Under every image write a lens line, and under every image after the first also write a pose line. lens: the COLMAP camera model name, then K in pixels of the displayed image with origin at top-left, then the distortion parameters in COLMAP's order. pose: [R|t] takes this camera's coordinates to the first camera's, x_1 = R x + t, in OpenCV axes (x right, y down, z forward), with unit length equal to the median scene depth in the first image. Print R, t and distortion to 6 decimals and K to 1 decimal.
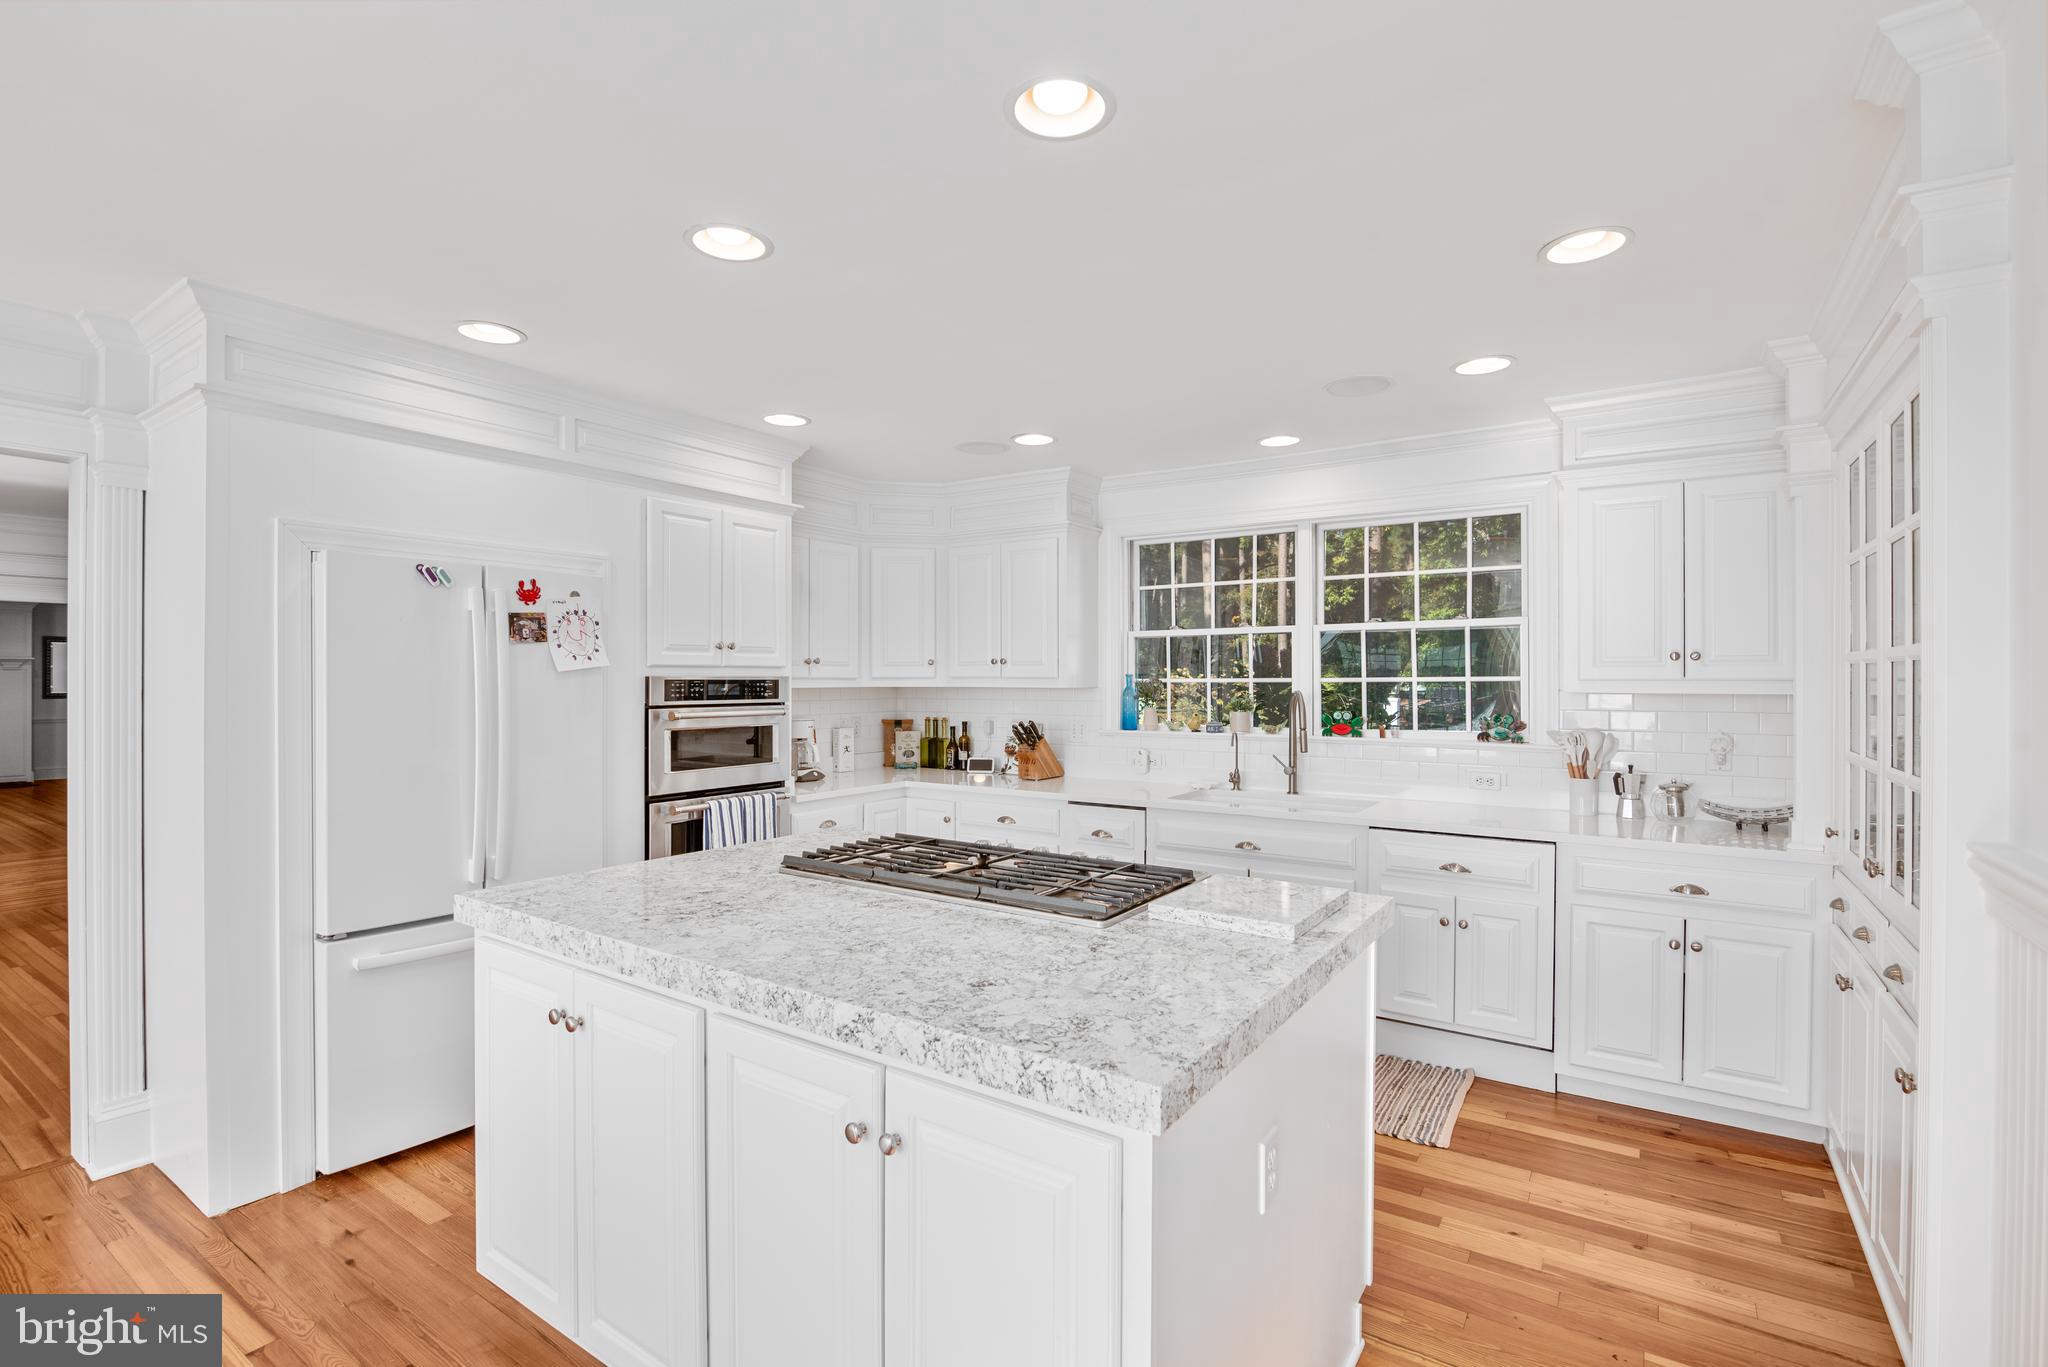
lens RADIAL K [[946.0, 0, 1030.4], [0, 946.0, 682.1], [0, 0, 1]] dist [-0.024883, -0.000024]
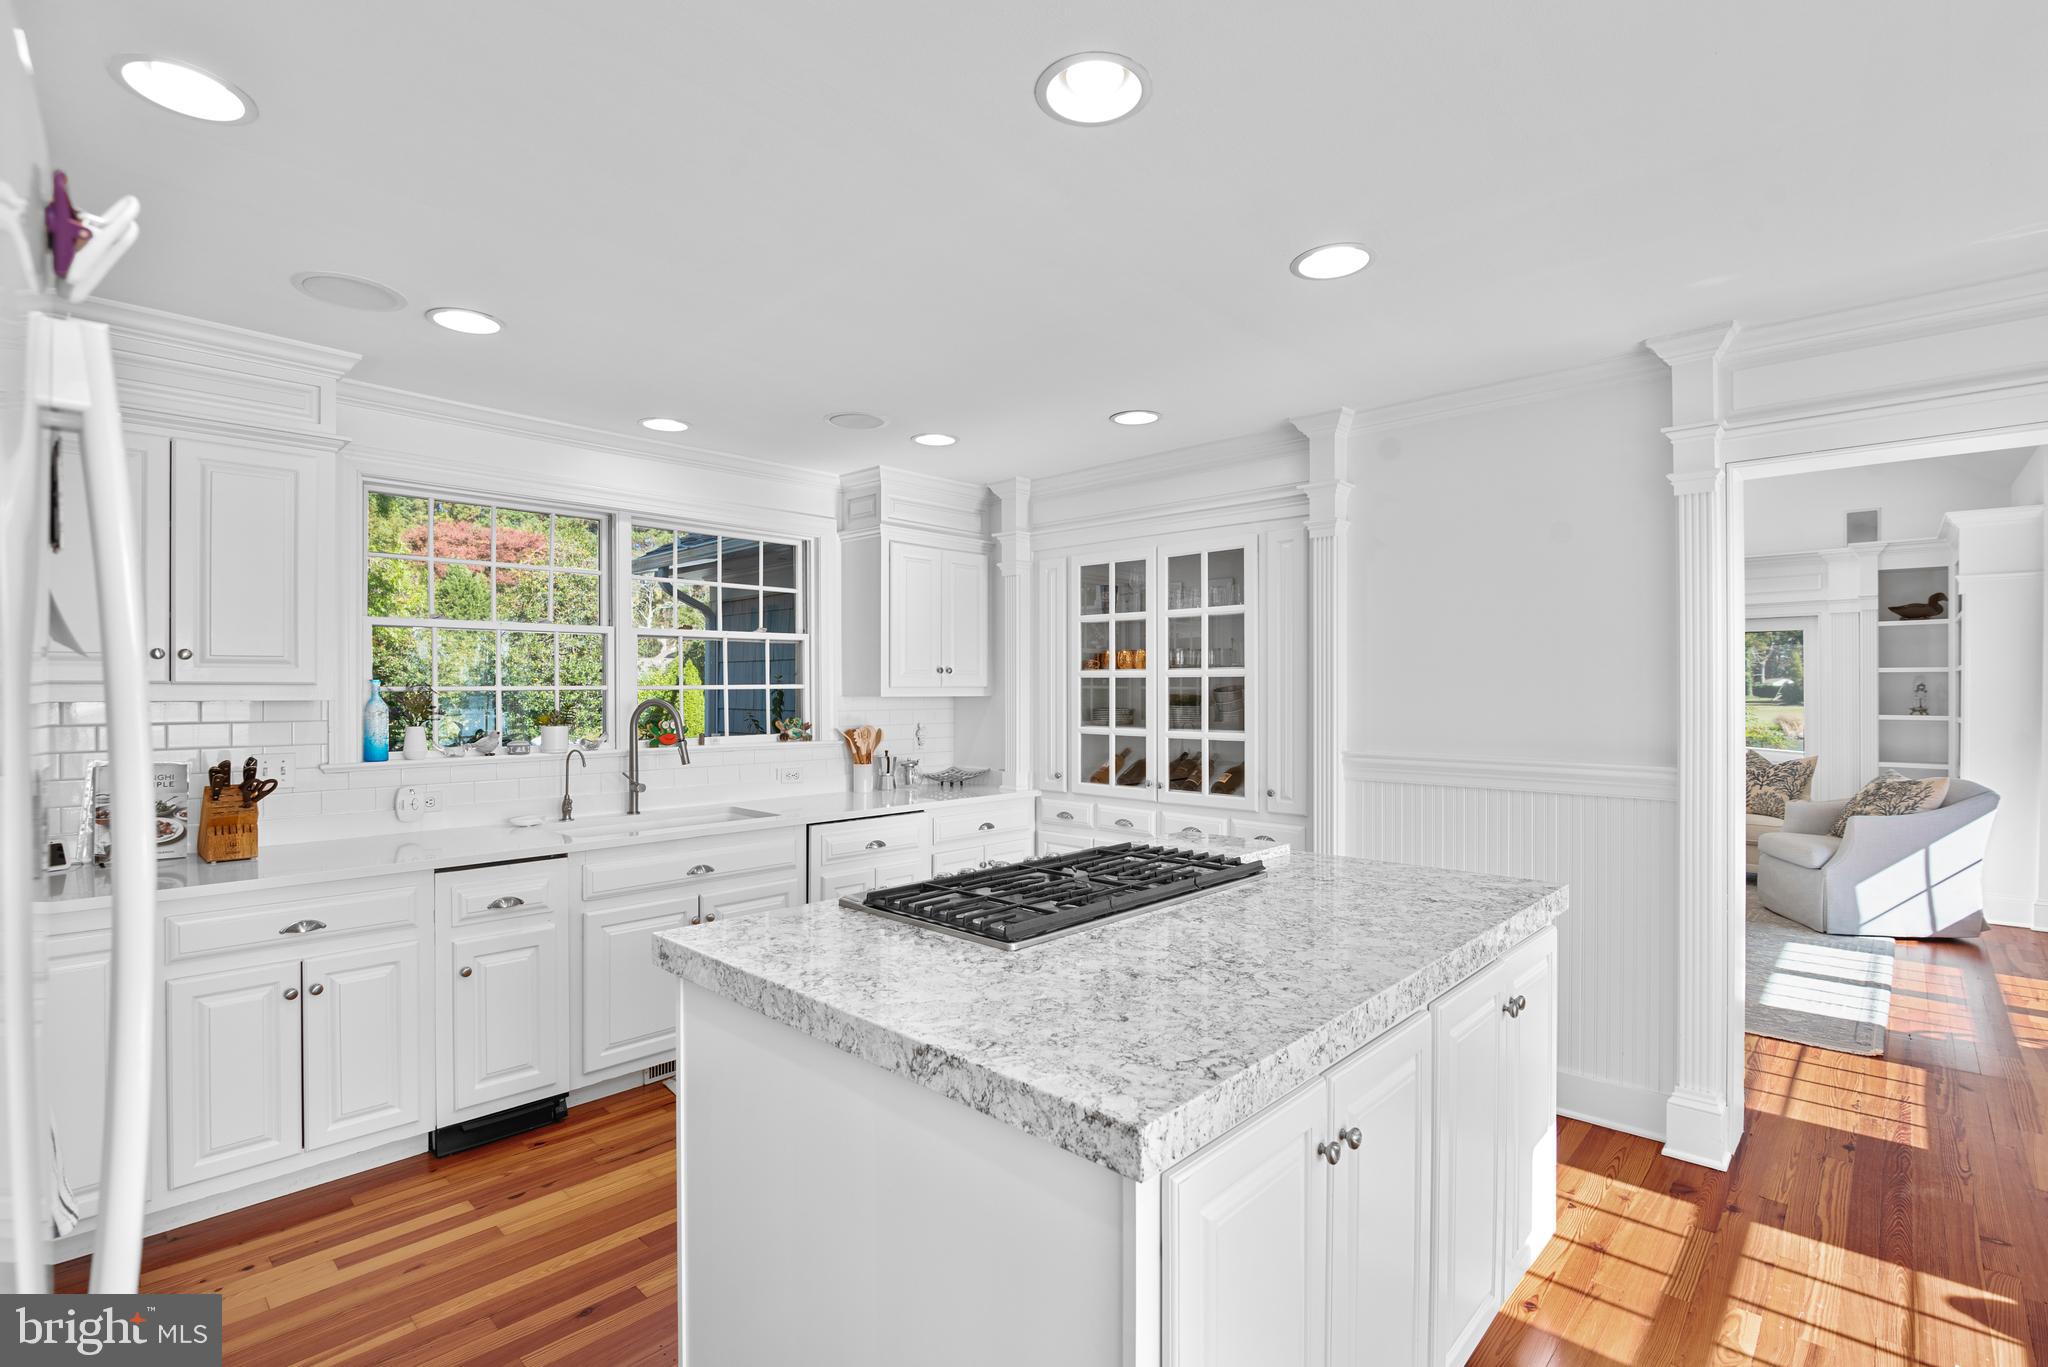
lens RADIAL K [[946.0, 0, 1030.4], [0, 946.0, 682.1], [0, 0, 1]] dist [-0.024883, -0.000024]
pose [[0.158554, 0.000668, 0.987350, -0.605741], [0.000837, 0.999999, -0.000810, -0.007615], [-0.987350, 0.000955, 0.158554, 0.524892]]
